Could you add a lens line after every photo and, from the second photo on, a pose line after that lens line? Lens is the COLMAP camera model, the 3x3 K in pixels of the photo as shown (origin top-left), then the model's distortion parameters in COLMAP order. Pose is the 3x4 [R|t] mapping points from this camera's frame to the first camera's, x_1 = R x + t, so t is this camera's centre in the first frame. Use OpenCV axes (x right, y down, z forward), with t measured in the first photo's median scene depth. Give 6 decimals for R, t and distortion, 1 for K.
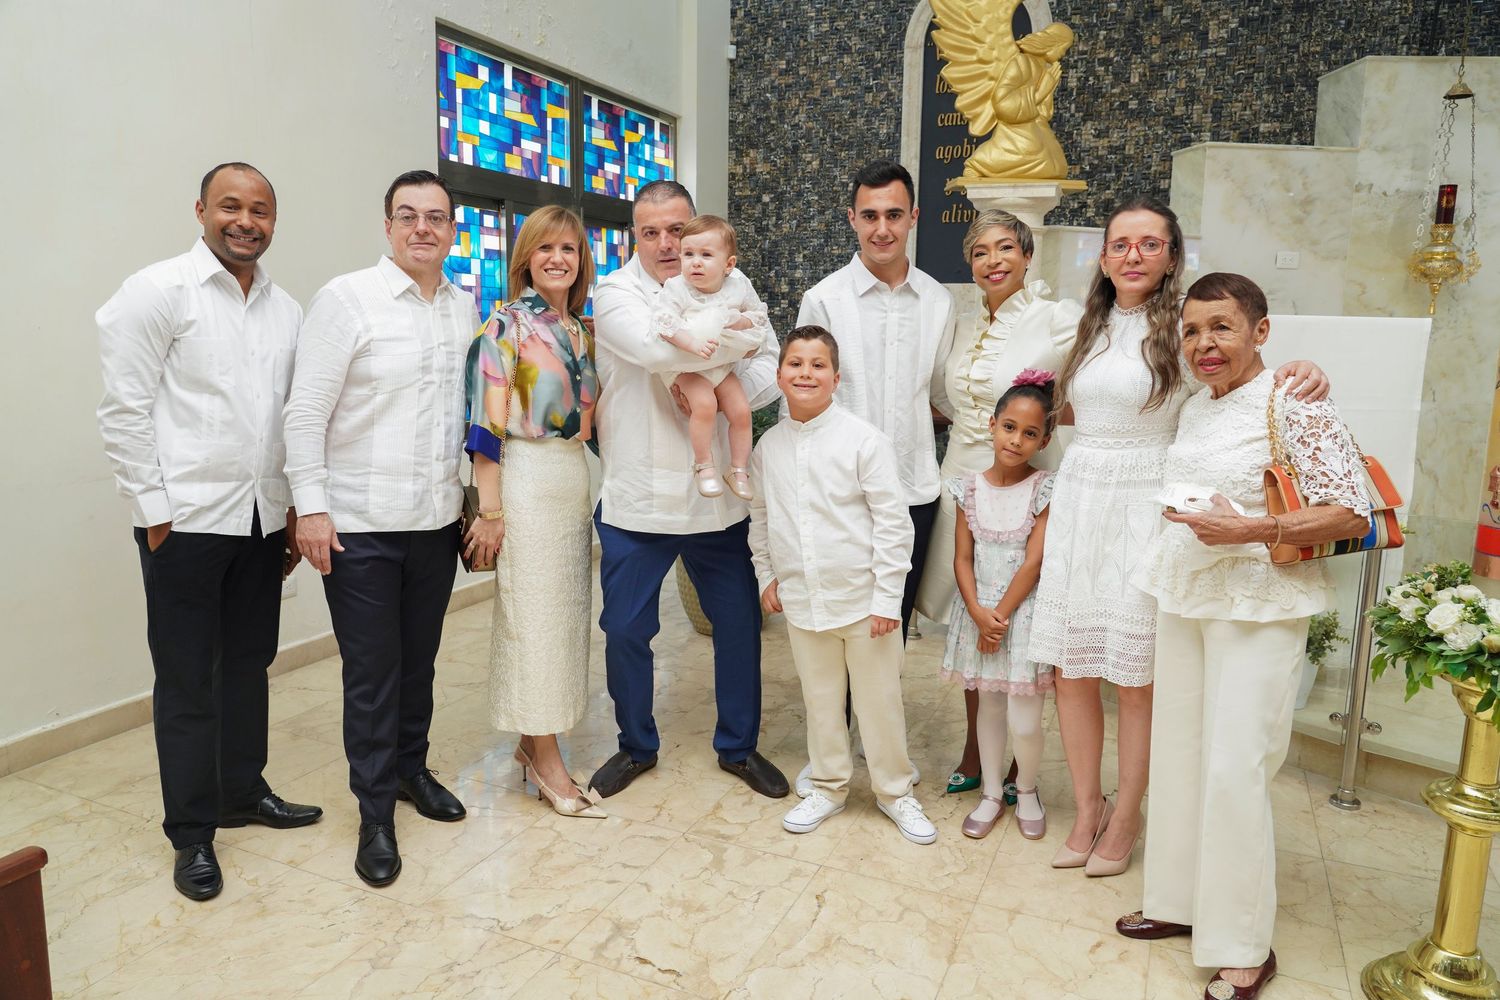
lens RADIAL K [[1009.9, 0, 755.2], [0, 1009.9, 496.5], [0, 0, 1]] dist [-0.023624, 0.009516]
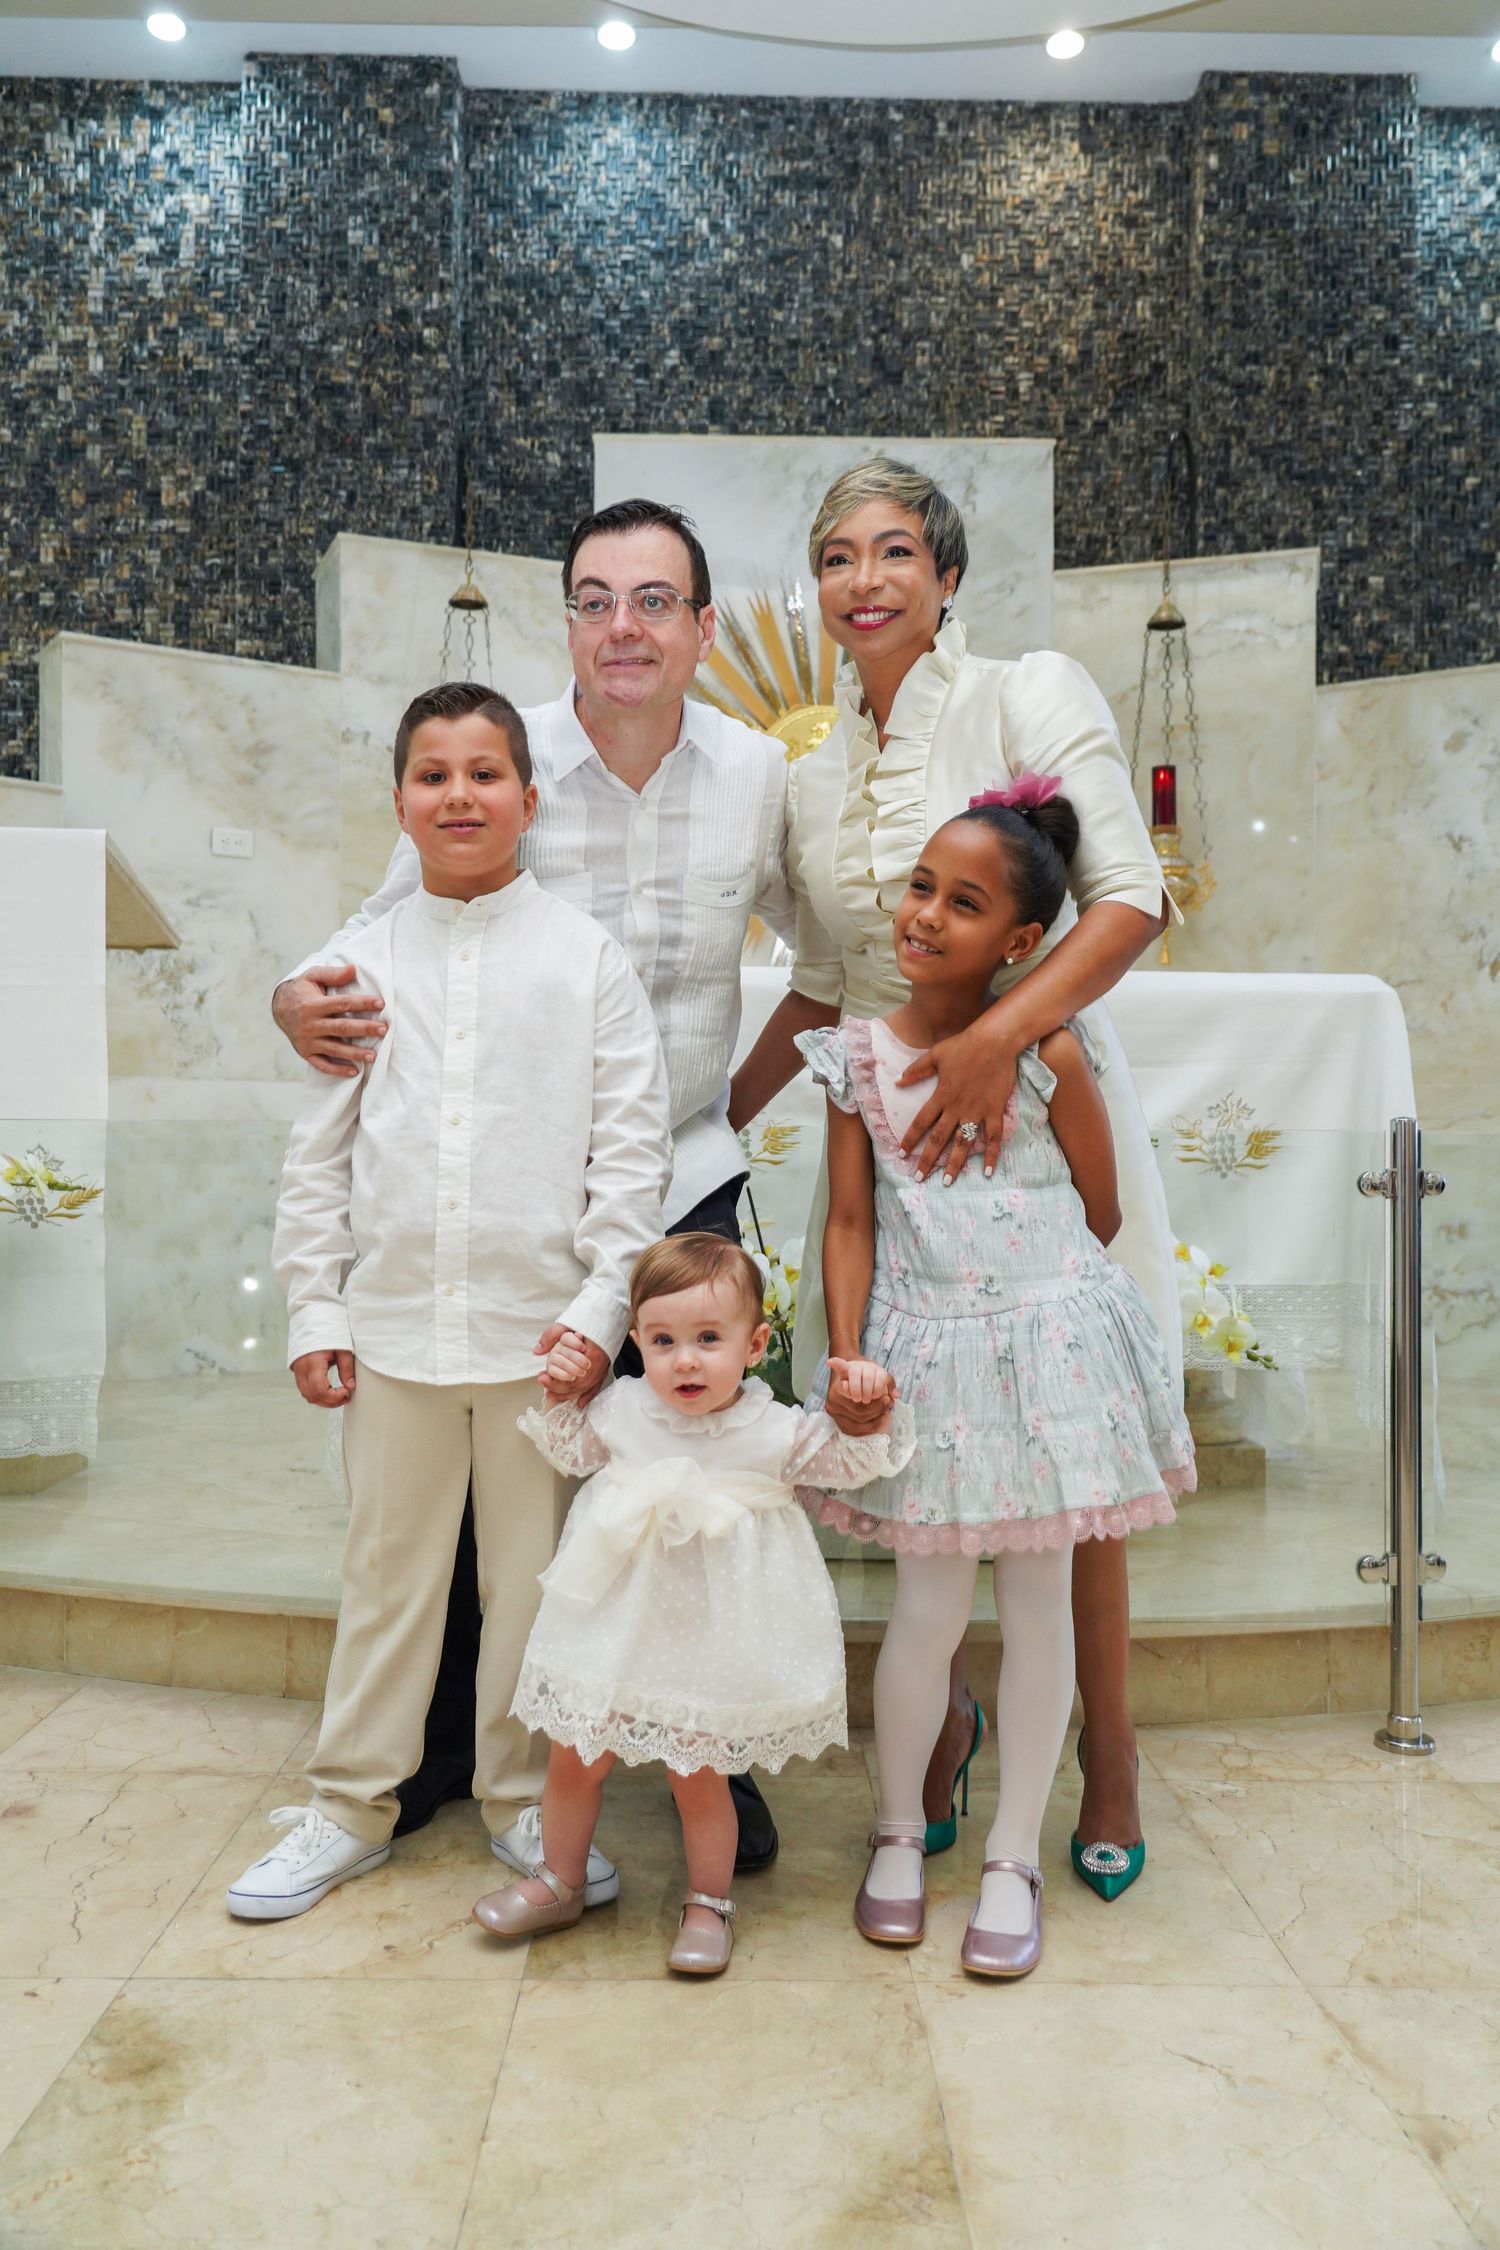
lens RADIAL K [[1796.2, 0, 741.9], [0, 1796.2, 1115.3], [0, 0, 1]] dist [0.011935, 0.006962]
pose [[0.907433, 0.000698, 0.420195, 0.330413], [0.074327, 0.983963, -0.162147, 0.110359], [-0.413570, 0.178370, 0.892829, -0.045733]]
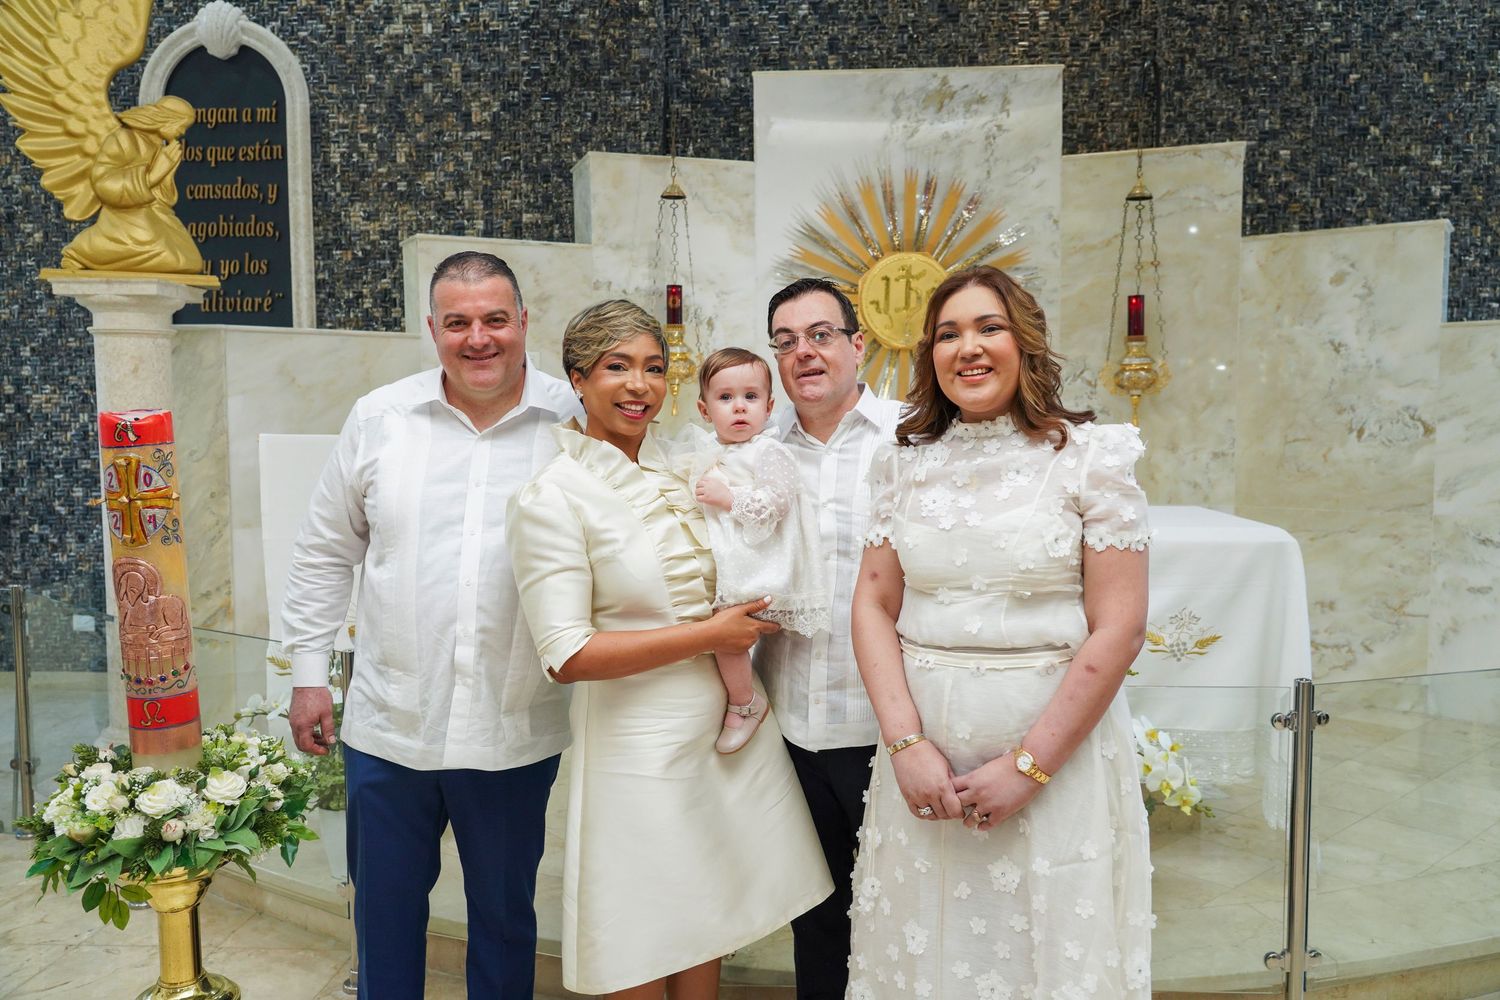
lens RADIAL K [[1176.3, 0, 755.7], [0, 1176.3, 496.4], [0, 0, 1]] dist [0.013800, -0.002997]
pose [[0.934274, -0.042821, 0.353976, 0.312113], [0.075561, 0.993992, -0.079188, -0.007339], [-0.348458, 0.100730, 0.931896, -0.072896]]
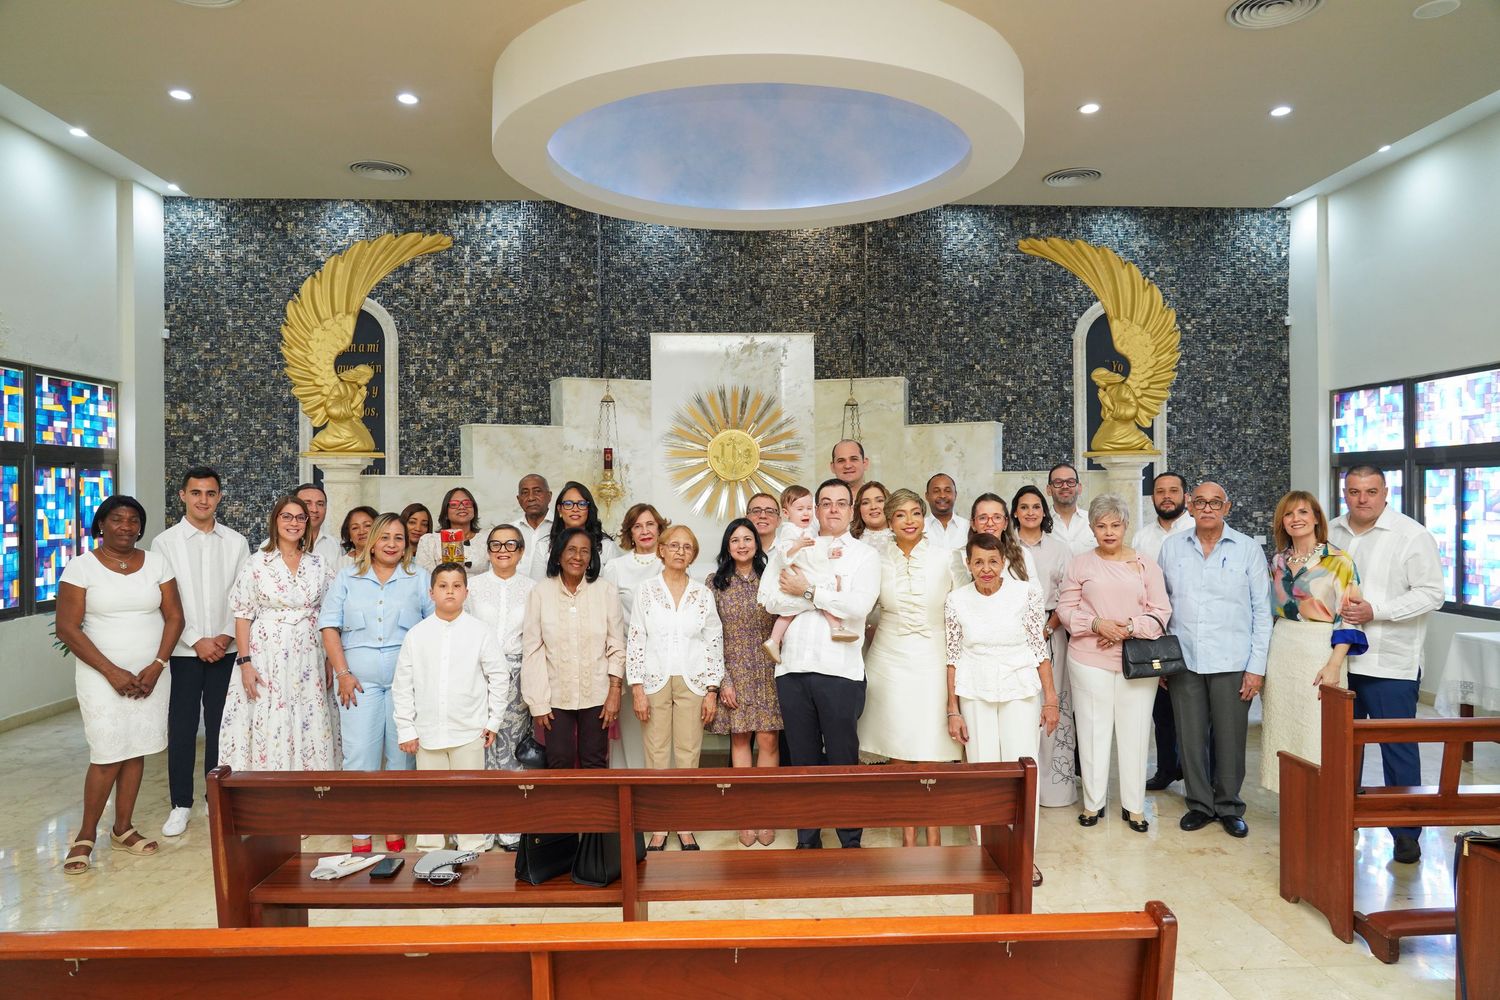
lens RADIAL K [[995.4, 0, 751.7], [0, 995.4, 500.6], [0, 0, 1]] dist [-0.031224, 0.021501]
pose [[0.891194, -0.021622, 0.453106, 0.092097], [0.093706, 0.986094, -0.137251, 0.049596], [-0.443838, 0.164776, 0.880828, -0.619216]]
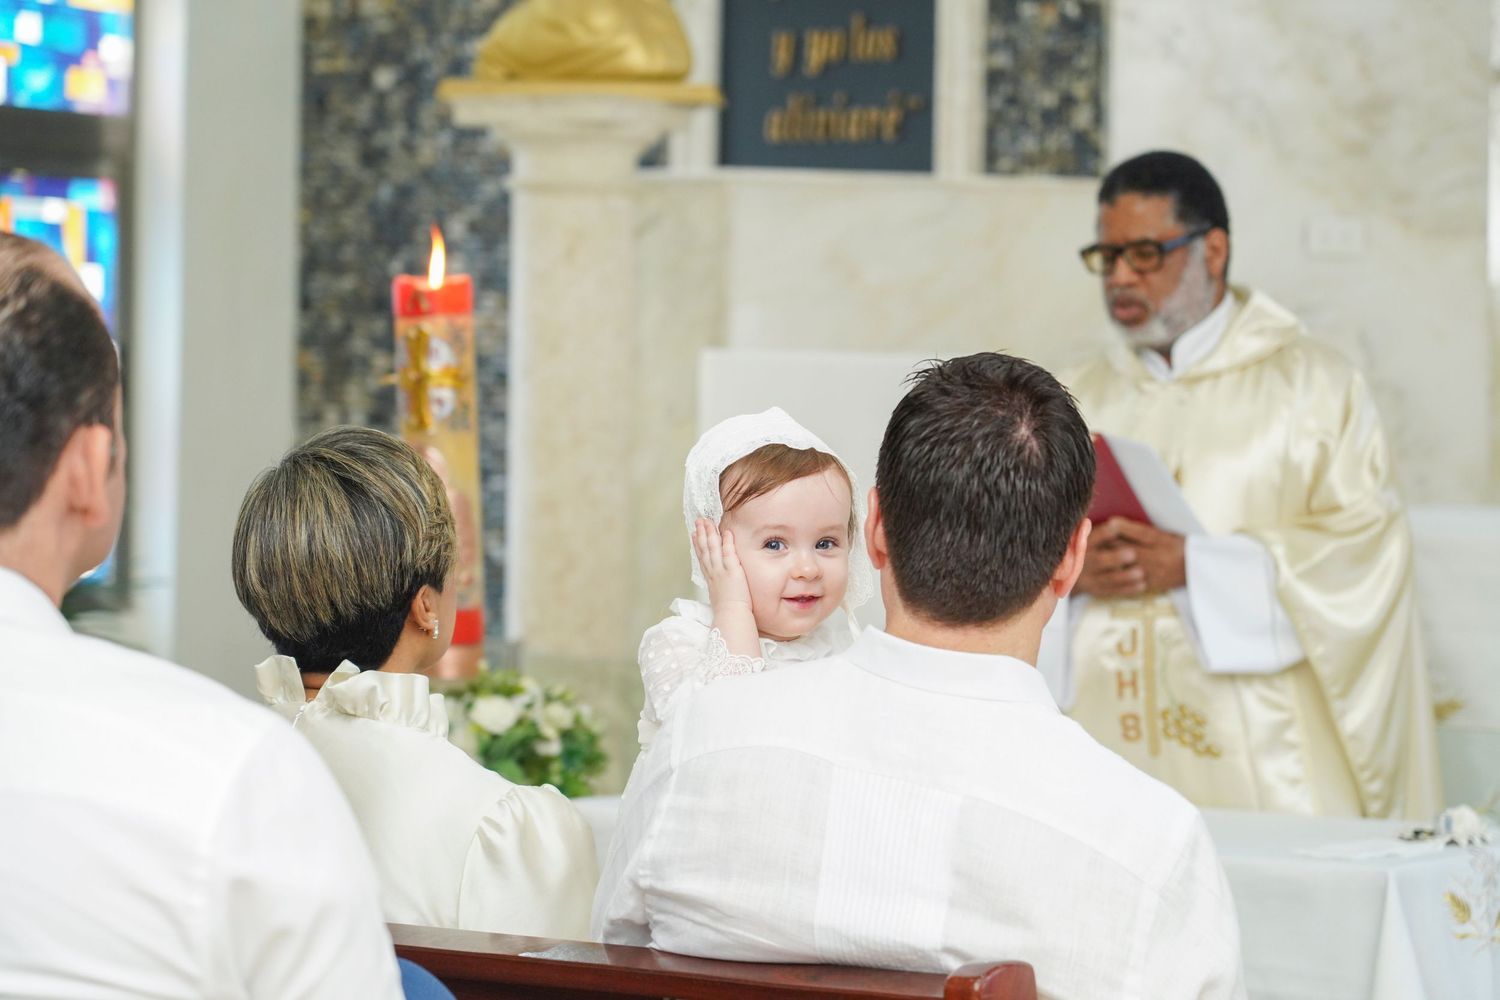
lens RADIAL K [[4445.6, 0, 759.0], [0, 4445.6, 452.4], [0, 0, 1]] dist [0.004538, 0.571735]
pose [[0.988394, 0.005126, -0.151824, 0.533911], [-0.030567, 0.985700, -0.165716, 0.166923], [0.148803, 0.168434, 0.974417, -0.821127]]
